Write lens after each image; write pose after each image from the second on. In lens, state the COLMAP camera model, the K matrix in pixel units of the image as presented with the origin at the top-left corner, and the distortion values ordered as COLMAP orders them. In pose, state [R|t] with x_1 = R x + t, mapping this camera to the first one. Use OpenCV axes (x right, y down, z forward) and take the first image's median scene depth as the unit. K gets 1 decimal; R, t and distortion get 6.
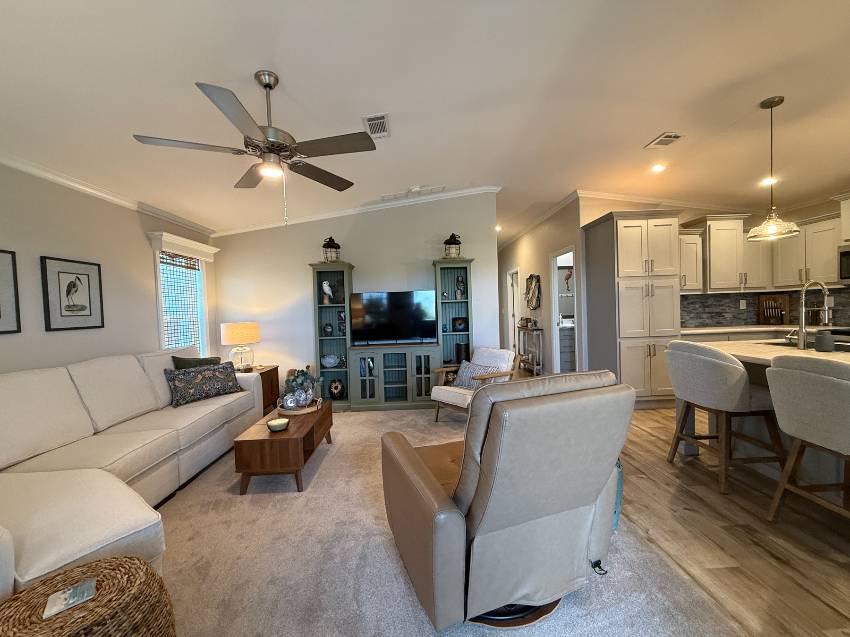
lens RADIAL K [[341.3, 0, 424.0], [0, 341.3, 323.1], [0, 0, 1]] dist [0.000337, 0.000286]
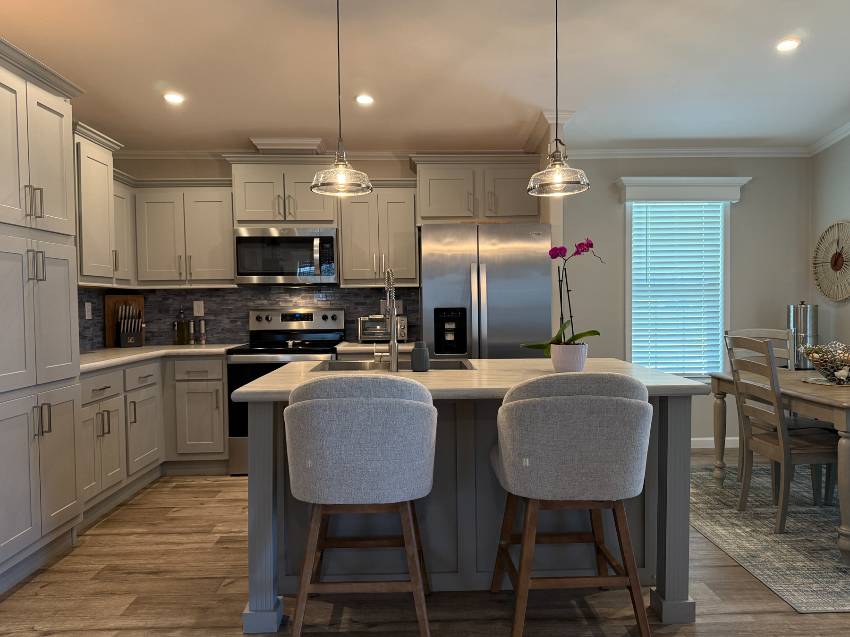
lens RADIAL K [[627.9, 0, 425.8], [0, 627.9, 319.2], [0, 0, 1]] dist [0.044732, -0.025968]
pose [[0.002799, 0.011951, 0.999925, -0.057787], [0.049472, 0.998703, -0.012075, -0.004317], [-0.998772, 0.049502, 0.002204, 0.551651]]
